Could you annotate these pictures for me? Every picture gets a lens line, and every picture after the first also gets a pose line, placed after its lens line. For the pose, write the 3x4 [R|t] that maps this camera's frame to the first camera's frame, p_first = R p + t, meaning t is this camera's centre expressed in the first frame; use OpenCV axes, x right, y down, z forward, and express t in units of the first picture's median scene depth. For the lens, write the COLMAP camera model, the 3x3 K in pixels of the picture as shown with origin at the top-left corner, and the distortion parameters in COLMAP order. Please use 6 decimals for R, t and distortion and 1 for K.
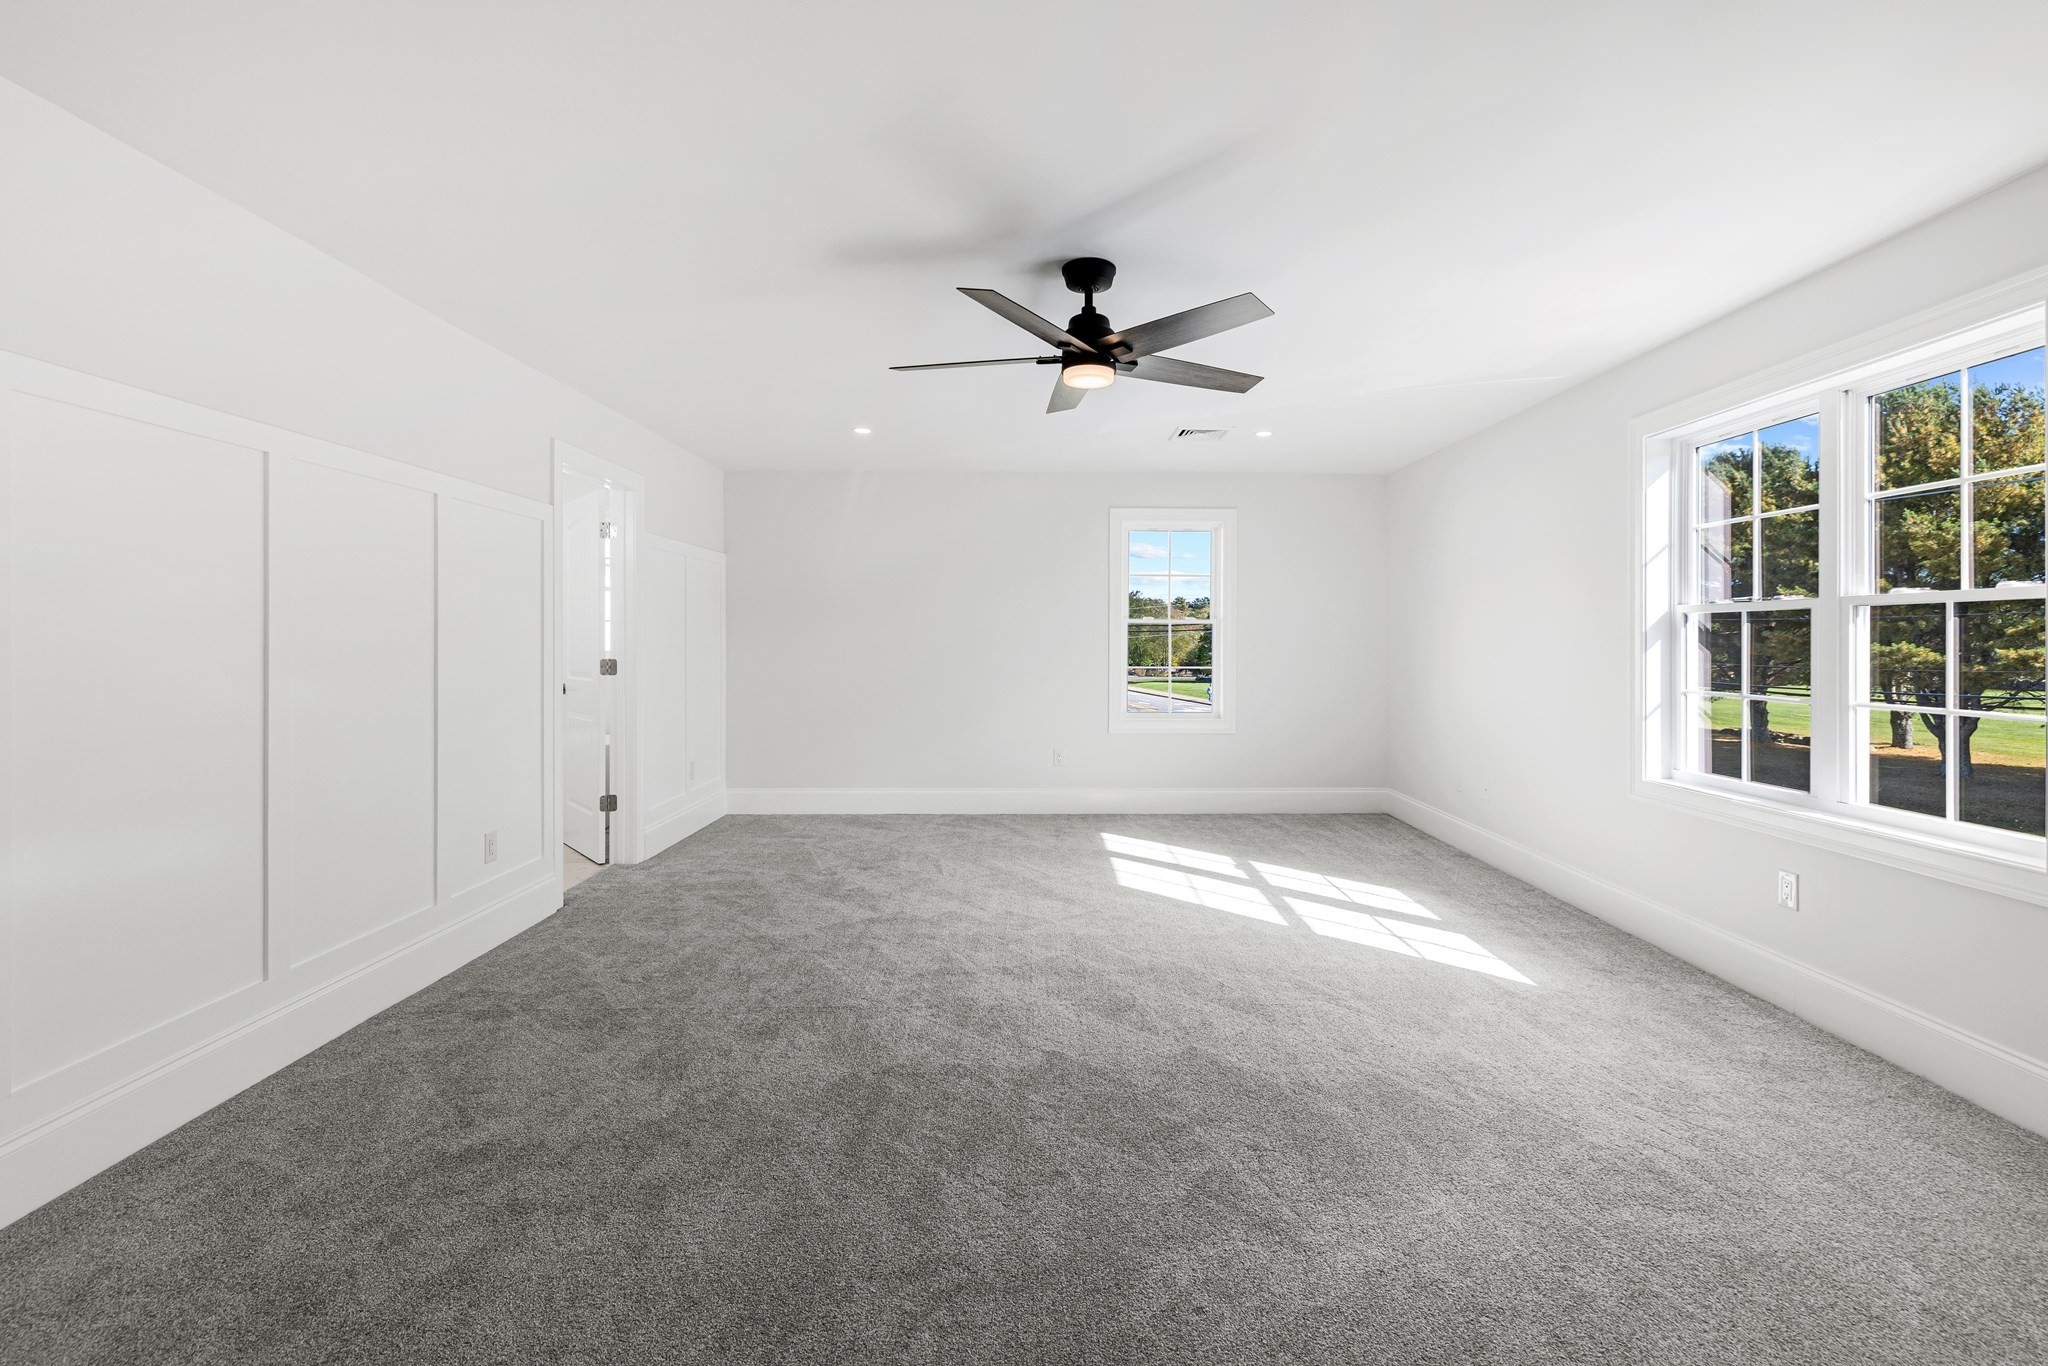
lens RADIAL K [[895.3, 0, 1030.6], [0, 895.3, 665.5], [0, 0, 1]] dist [-0.000363, 0.001004]
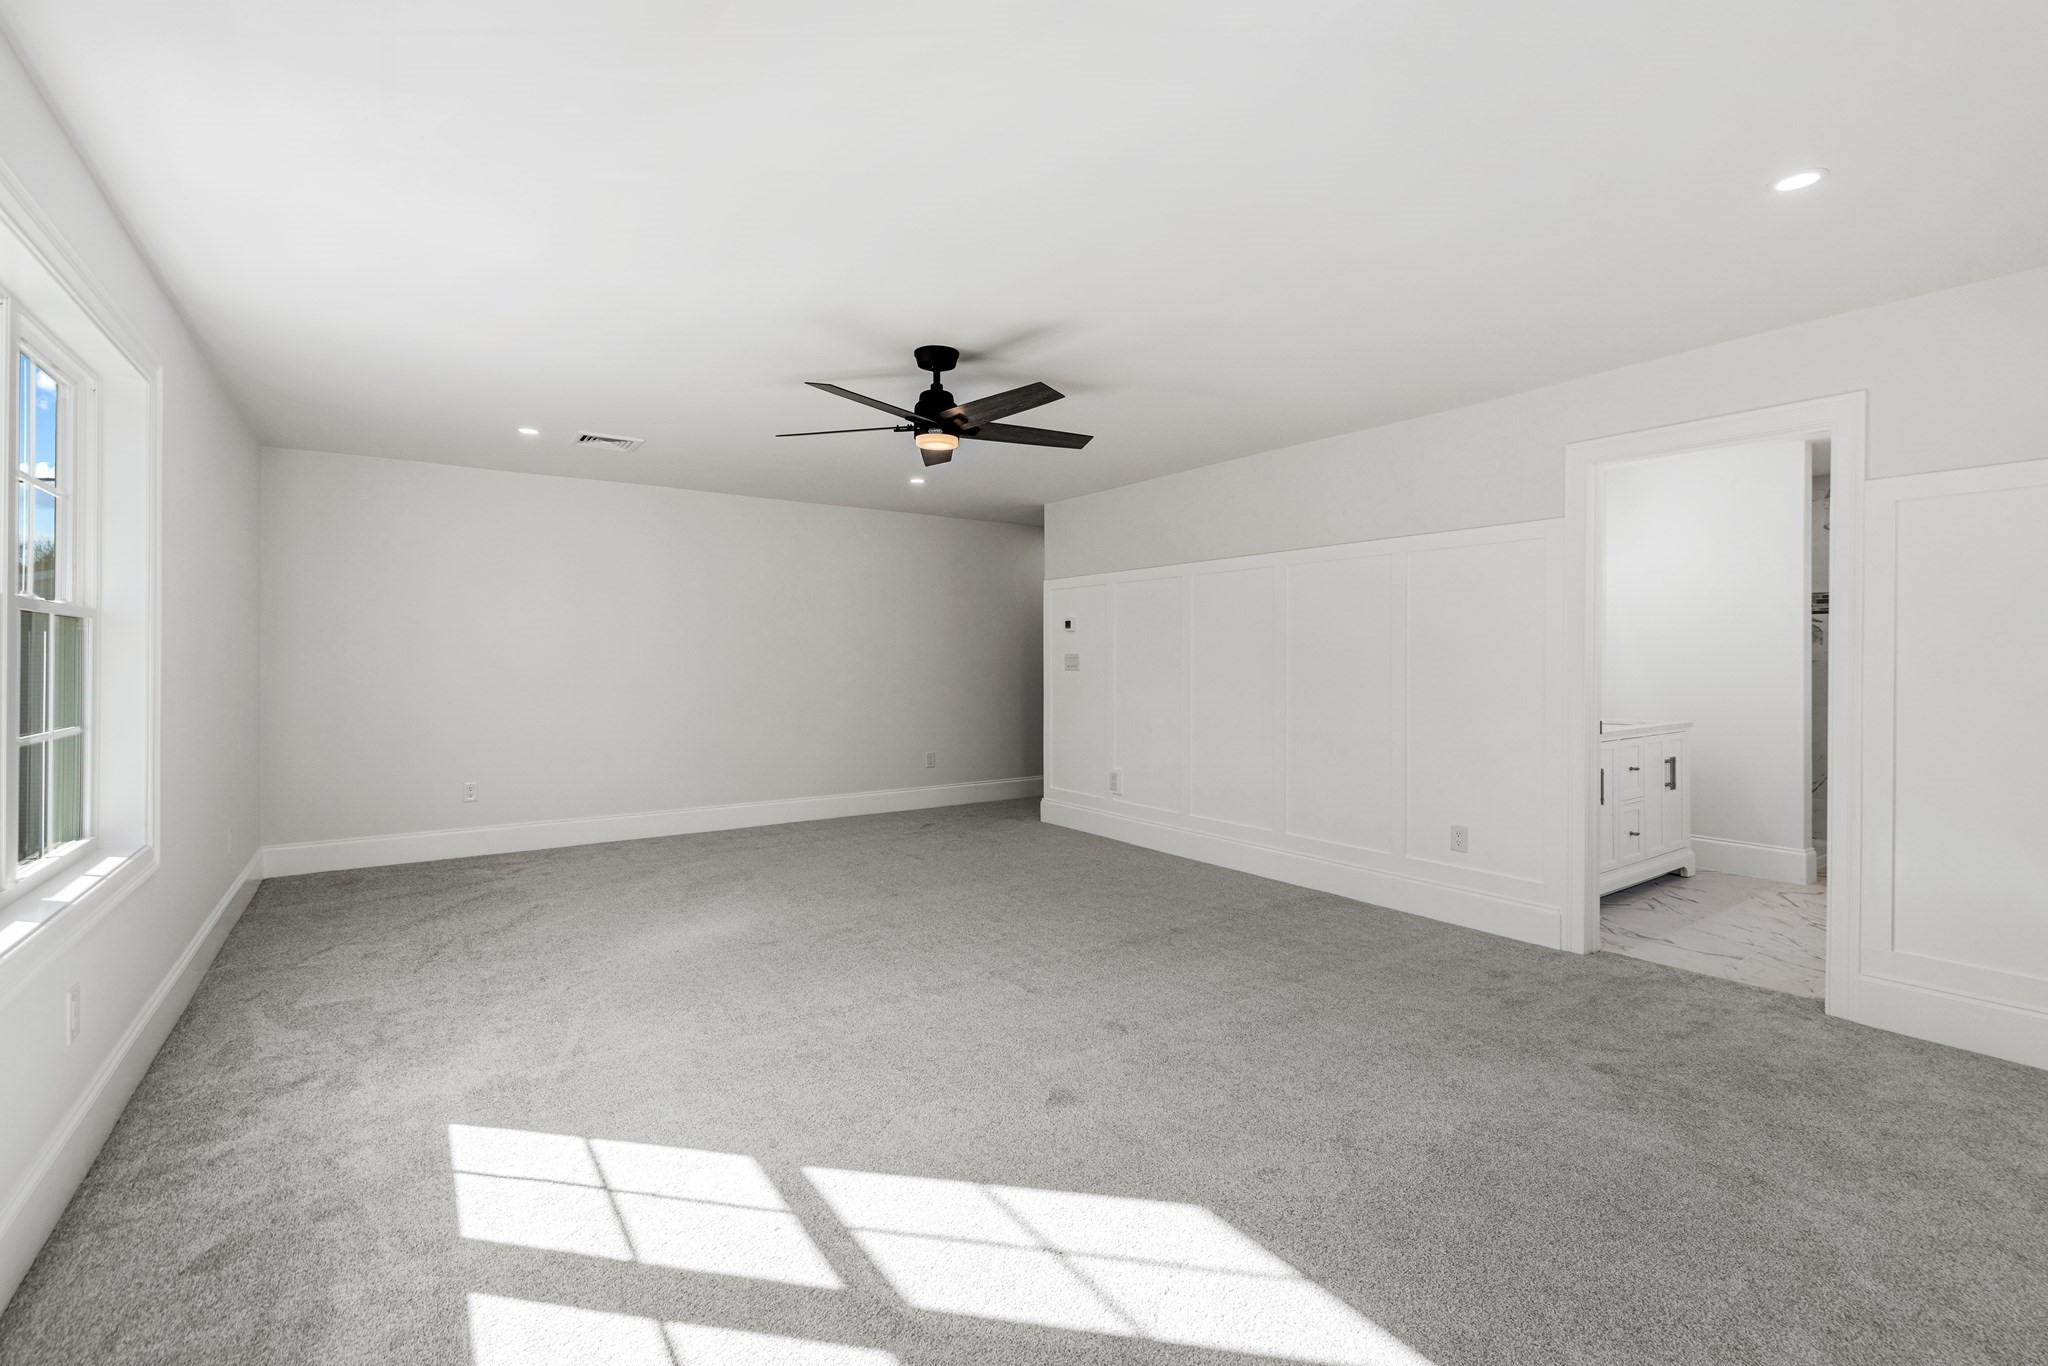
lens RADIAL K [[897.3, 0, 1015.2], [0, 897.3, 663.2], [0, 0, 1]] dist [-0.000260, 0.000393]
pose [[-0.832641, -0.008648, -0.553746, 0.620827], [-0.025023, 0.999444, 0.022017, -0.043875], [0.553248, 0.032189, -0.832394, 1.933518]]
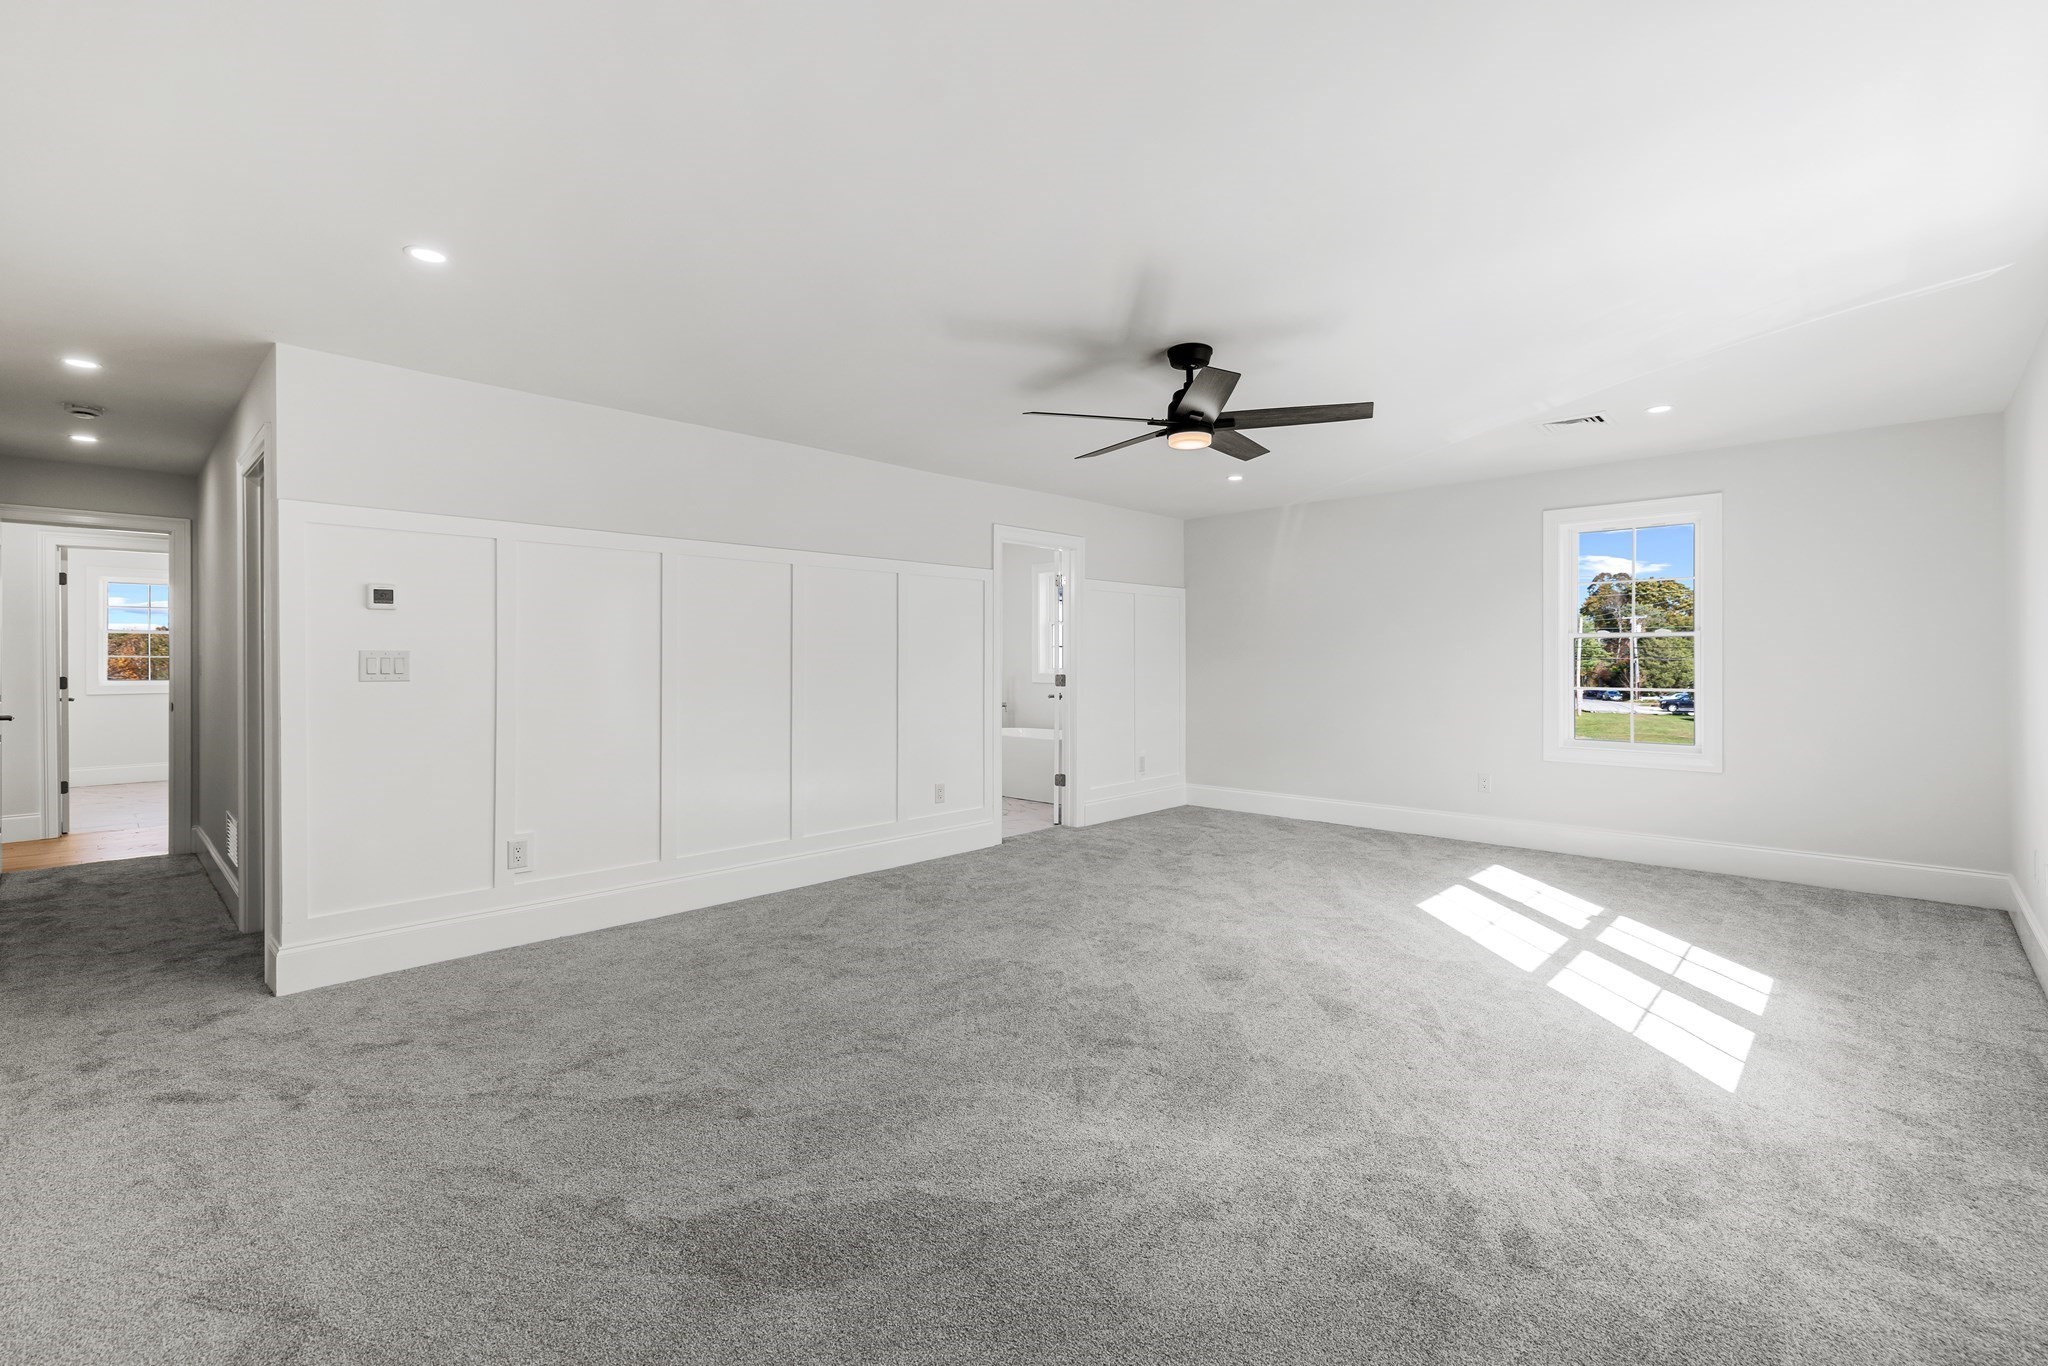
lens RADIAL K [[895.3, 0, 1030.6], [0, 895.3, 665.5], [0, 0, 1]] dist [-0.000363, 0.001004]
pose [[0.707199, -0.002457, -0.707010, 0.725676], [-0.013589, 0.999762, -0.017067, 0.004650], [0.706884, 0.021678, 0.706997, -0.000629]]
